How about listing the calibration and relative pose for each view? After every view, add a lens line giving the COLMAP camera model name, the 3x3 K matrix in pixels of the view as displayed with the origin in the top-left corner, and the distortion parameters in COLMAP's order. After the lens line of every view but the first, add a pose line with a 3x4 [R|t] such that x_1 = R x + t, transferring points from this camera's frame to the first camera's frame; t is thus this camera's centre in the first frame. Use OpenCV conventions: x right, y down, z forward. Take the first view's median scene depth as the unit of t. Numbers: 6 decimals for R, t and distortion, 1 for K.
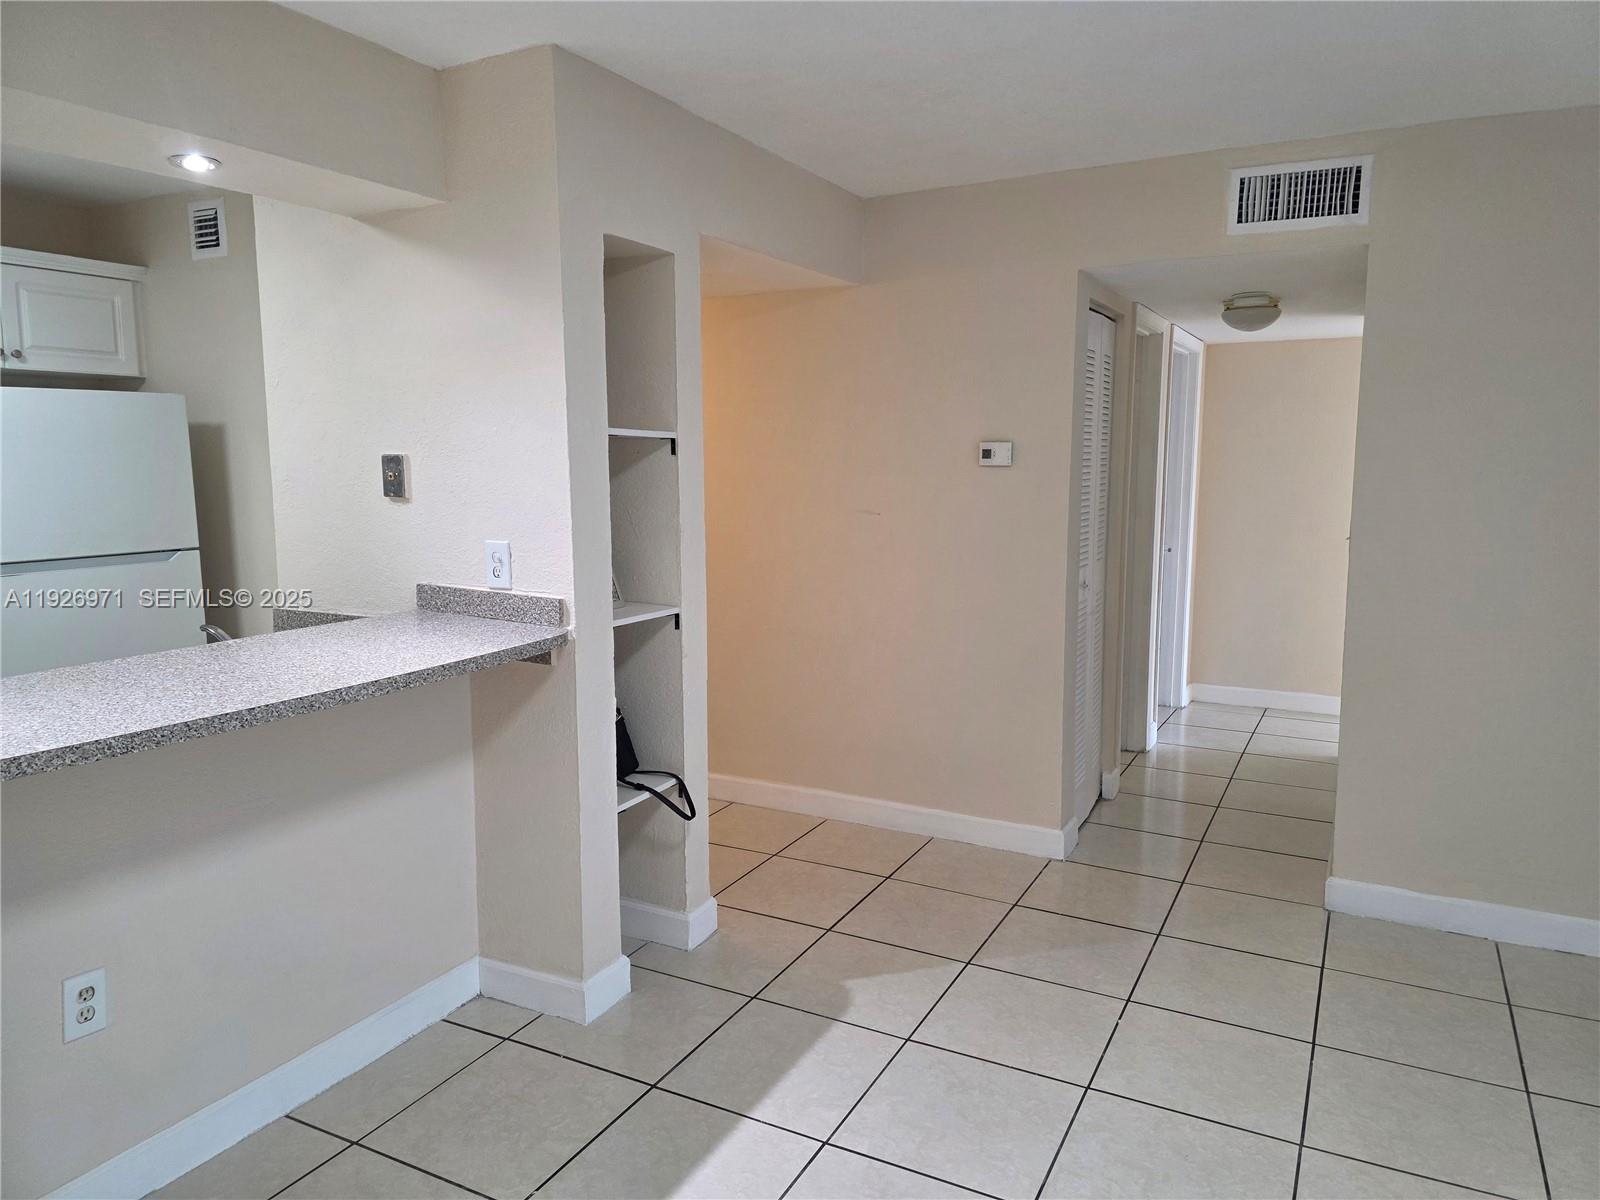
lens RADIAL K [[1072.9, 0, 812.9], [0, 1072.9, 589.9], [0, 0, 1]] dist [0.085968, -0.086801]
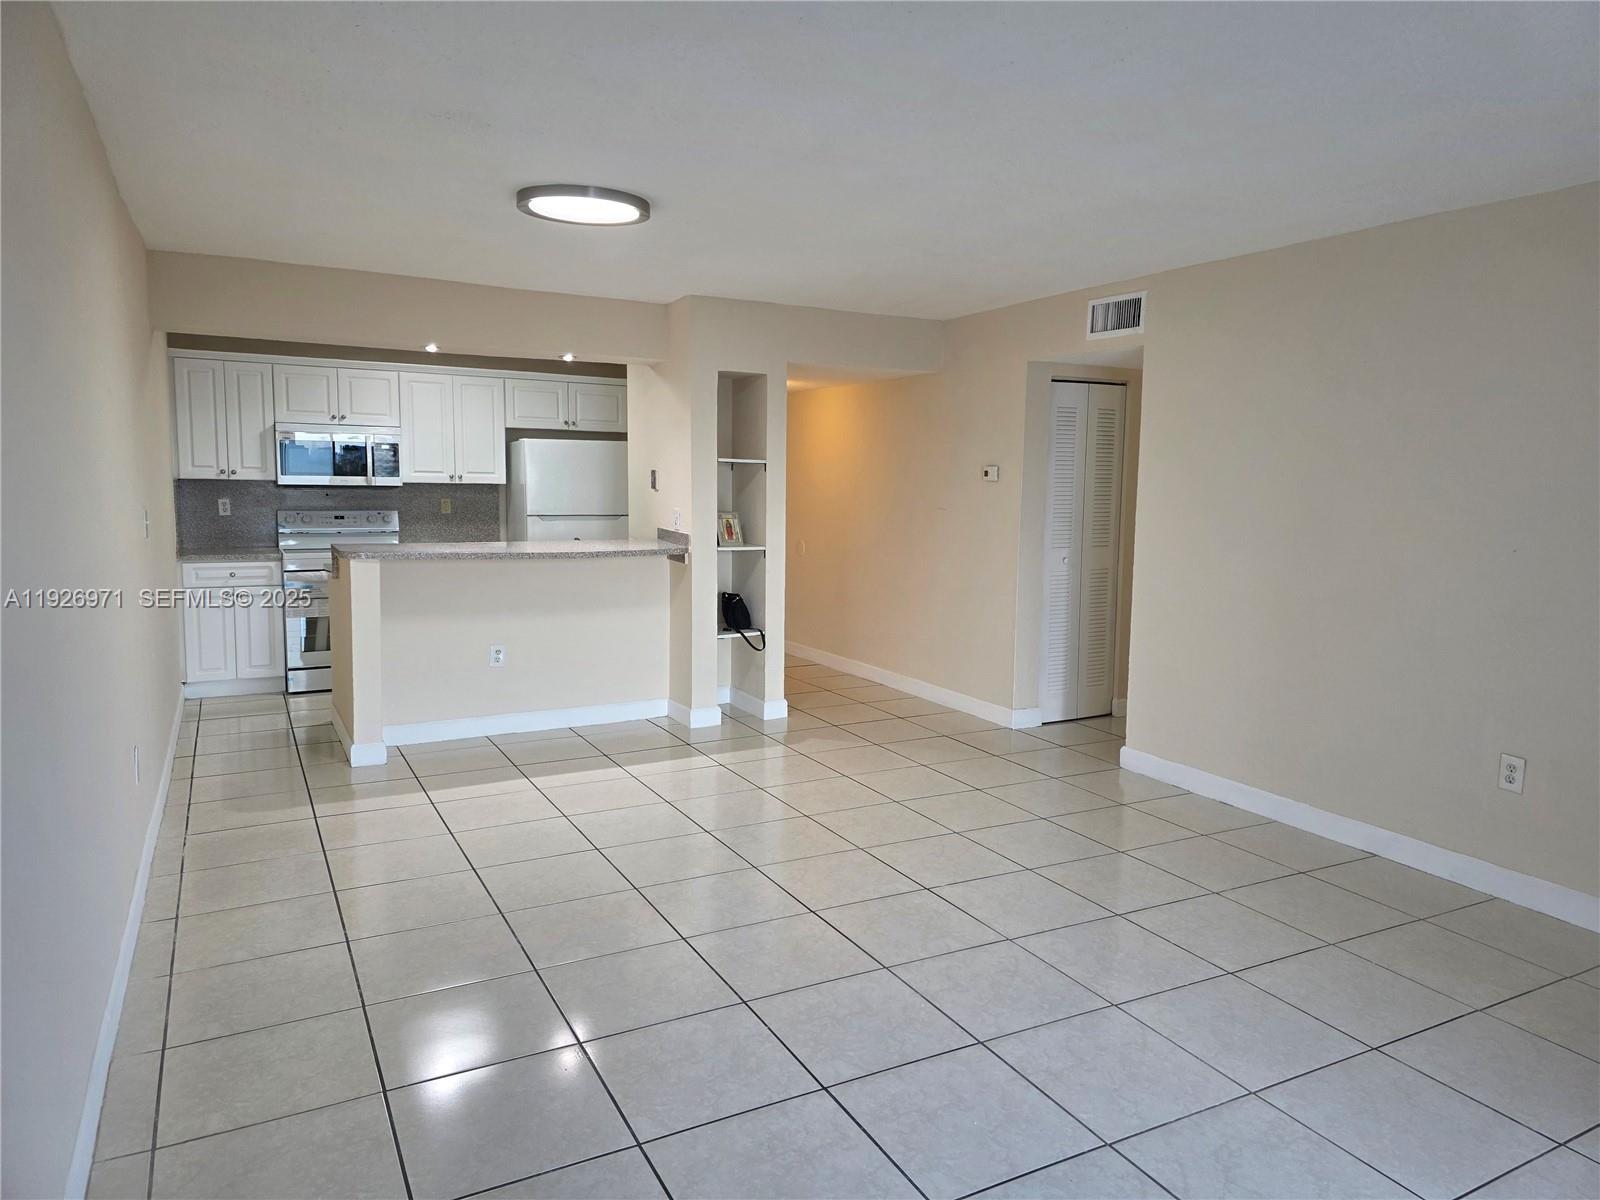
lens RADIAL K [[1072.9, 0, 809.5], [0, 1072.9, 605.2], [0, 0, 1]] dist [0.085968, -0.086801]
pose [[0.830324, 0.077875, -0.551813, 0.994800], [-0.085036, 0.996298, 0.012649, 0.086846], [0.550755, 0.036421, 0.833872, -0.584696]]
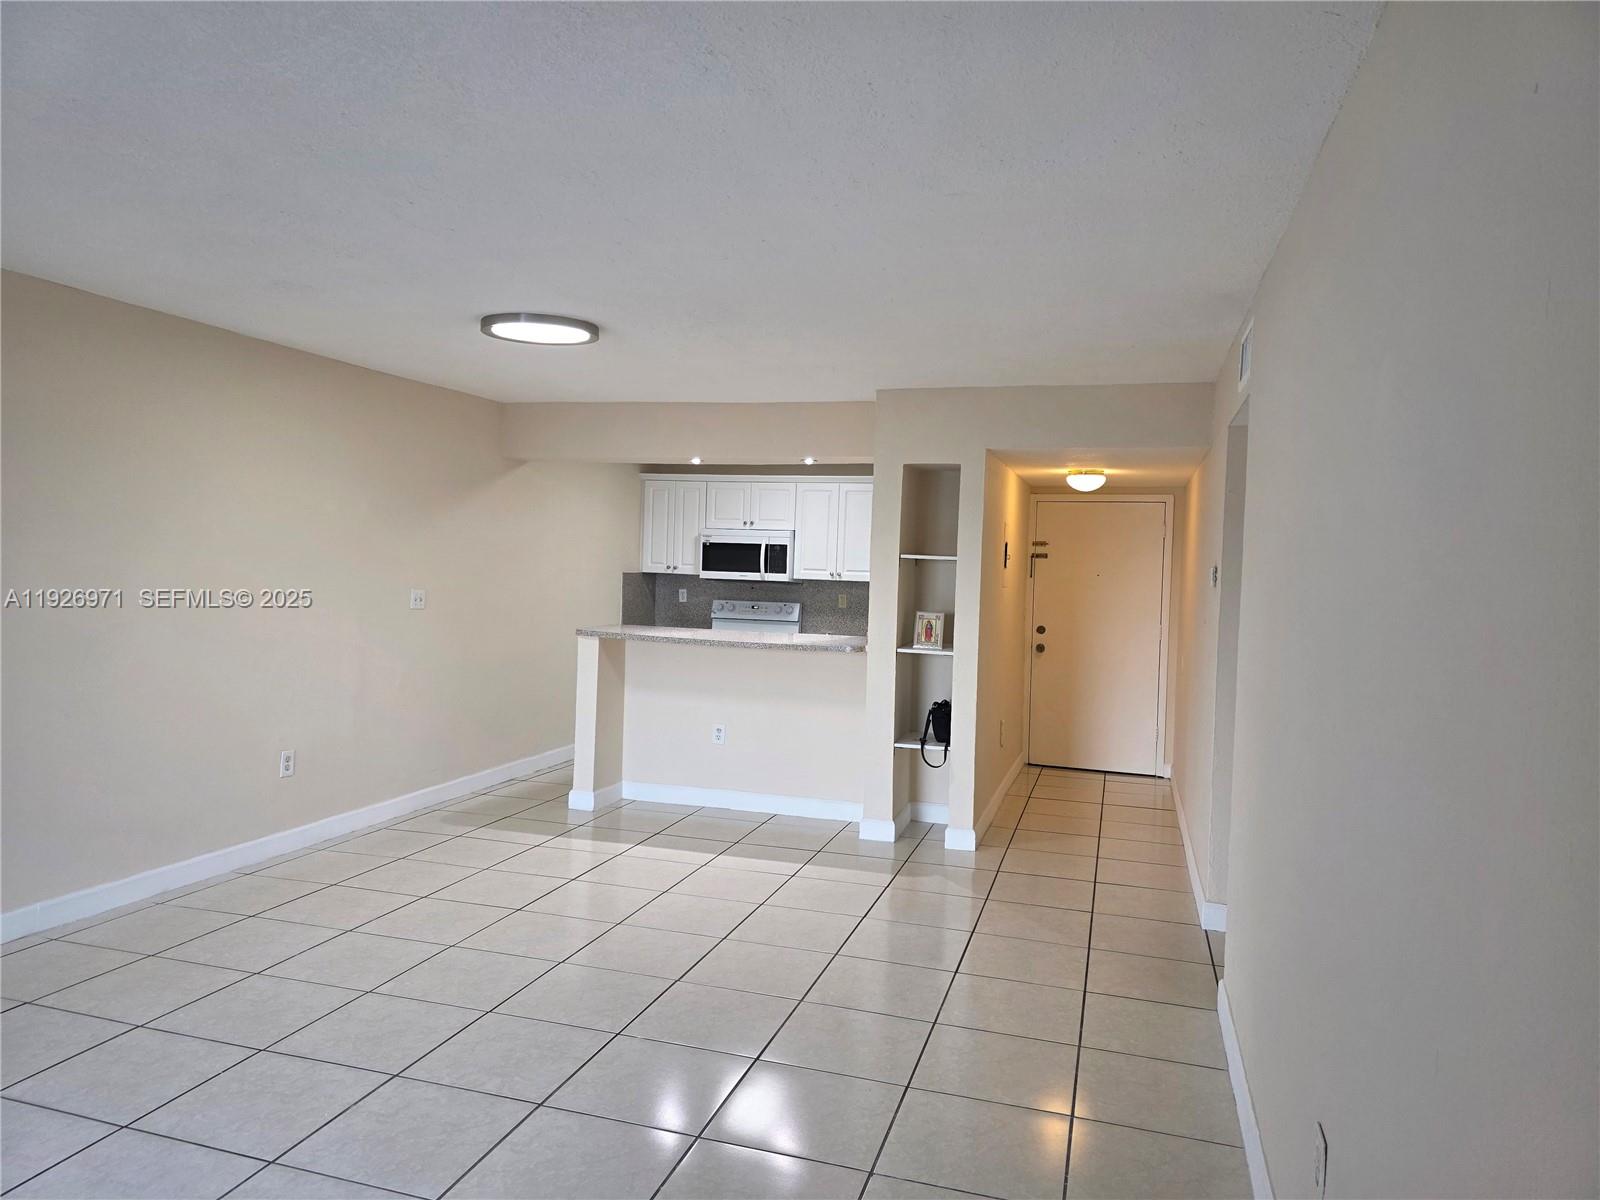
lens RADIAL K [[1072.9, 0, 794.1], [0, 1072.9, 564.5], [0, 0, 1]] dist [0.085968, -0.086801]
pose [[0.176526, 0.006782, -0.984273, 1.513401], [-0.154837, 0.987718, -0.020964, -0.045747], [0.972041, 0.156103, 0.175408, 0.369831]]
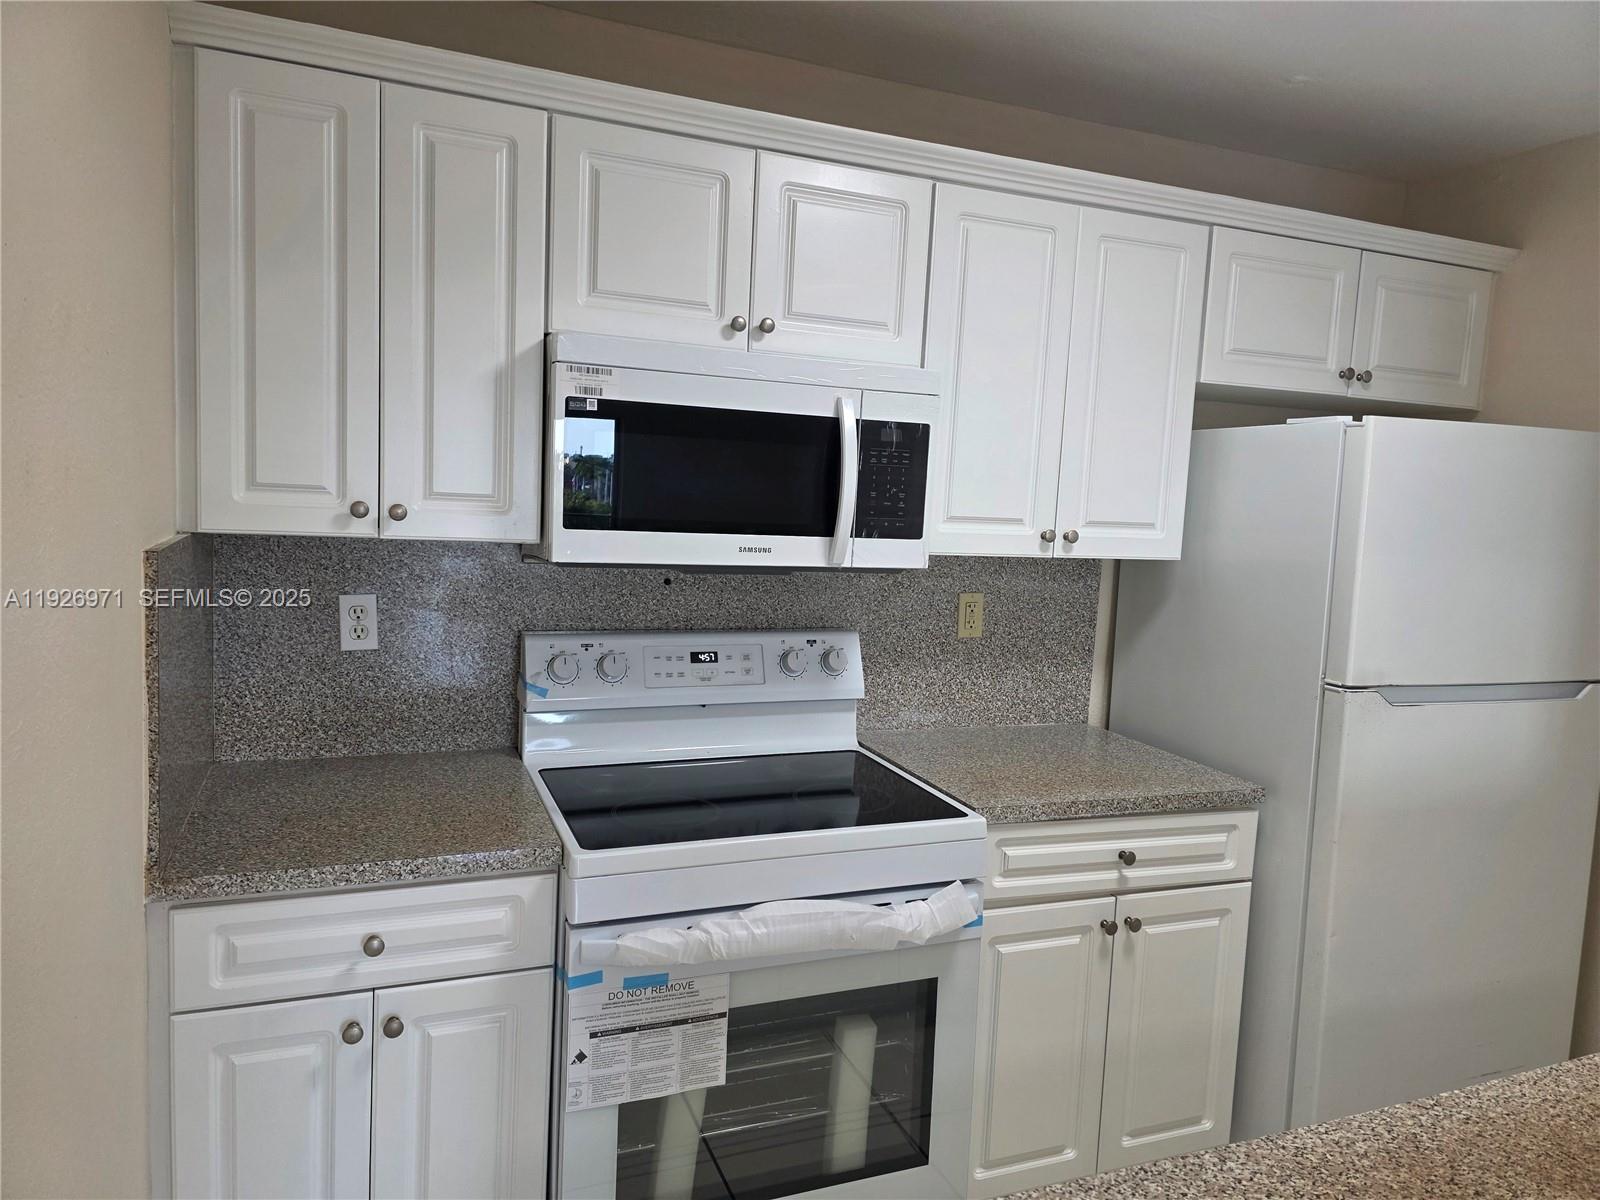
lens RADIAL K [[1072.9, 0, 796.6], [0, 1072.9, 609.0], [0, 0, 1]] dist [0.085968, -0.086801]
pose [[0.761886, 0.114367, -0.637534, -0.584901], [-0.130459, 0.991212, 0.021909, -0.037099], [0.634437, 0.066480, 0.770111, 0.250613]]
